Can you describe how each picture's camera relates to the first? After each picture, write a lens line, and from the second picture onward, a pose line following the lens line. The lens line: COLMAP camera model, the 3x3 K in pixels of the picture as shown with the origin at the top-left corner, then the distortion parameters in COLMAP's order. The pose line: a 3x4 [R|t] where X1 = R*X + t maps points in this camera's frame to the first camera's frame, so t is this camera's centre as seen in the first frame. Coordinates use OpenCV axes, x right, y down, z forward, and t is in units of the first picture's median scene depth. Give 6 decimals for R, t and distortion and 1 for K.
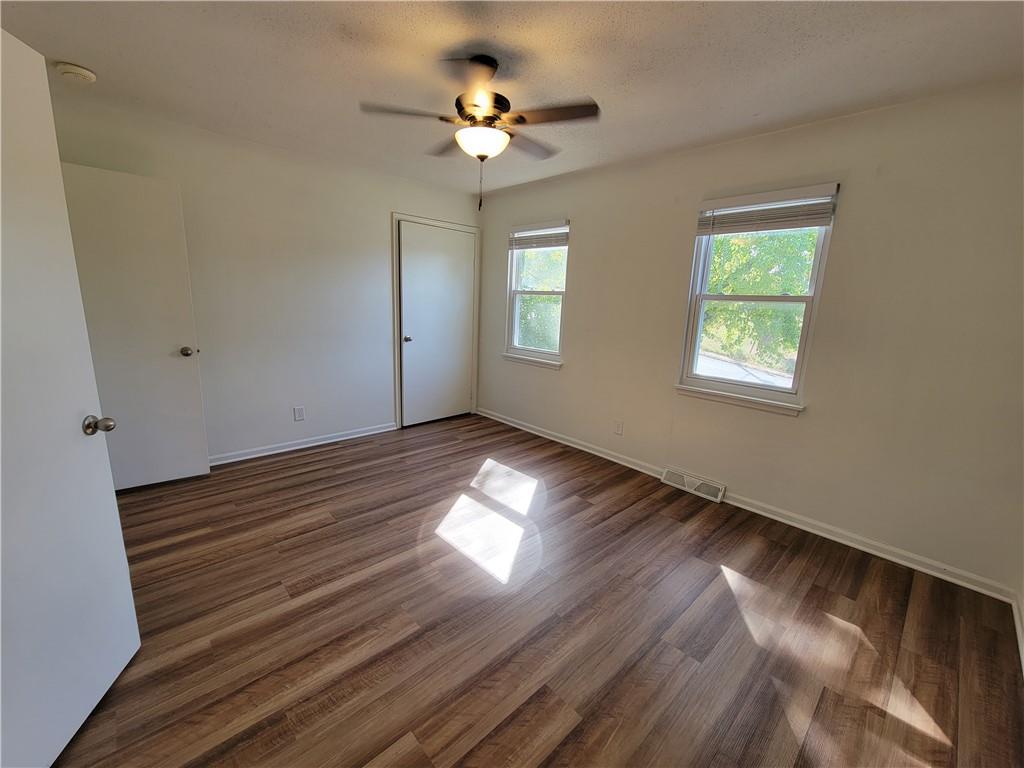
lens RADIAL K [[420.0, 0, 514.2], [0, 420.0, 386.2], [0, 0, 1]] dist [-0.004423, 0.000764]
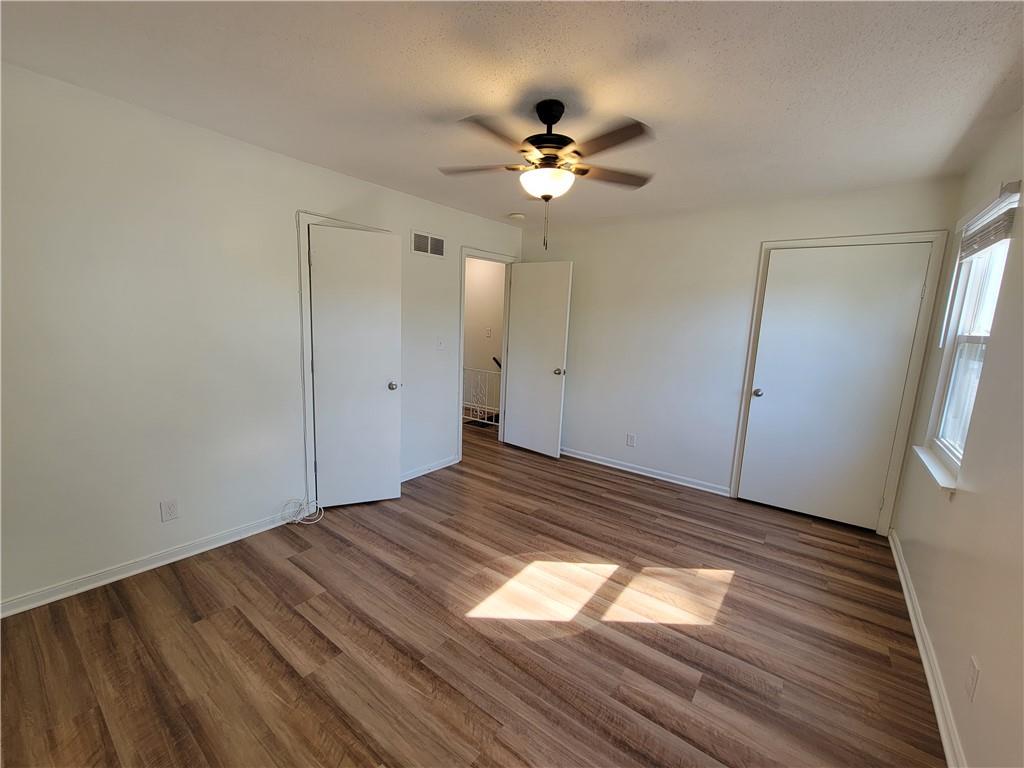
lens RADIAL K [[420.0, 0, 514.2], [0, 420.0, 386.2], [0, 0, 1]] dist [-0.004423, 0.000764]
pose [[0.168856, 0.127250, -0.977392, 0.652328], [-0.234176, 0.968416, 0.085624, -0.123306], [0.957418, 0.214423, 0.193322, 0.575720]]
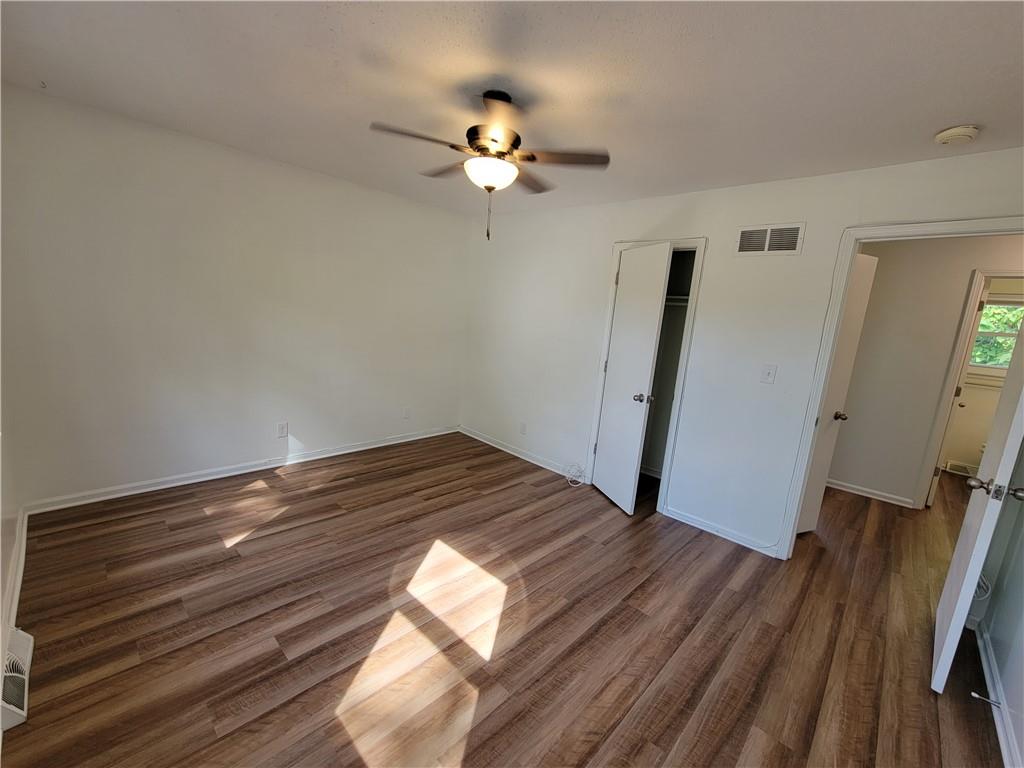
lens RADIAL K [[420.3, 0, 516.1], [0, 420.3, 387.5], [0, 0, 1]] dist [-0.001606, 0.000015]
pose [[-0.990833, -0.105770, -0.084044, -0.072910], [-0.129573, 0.920092, 0.369651, -0.336846], [0.038230, 0.377152, -0.925362, 1.460270]]
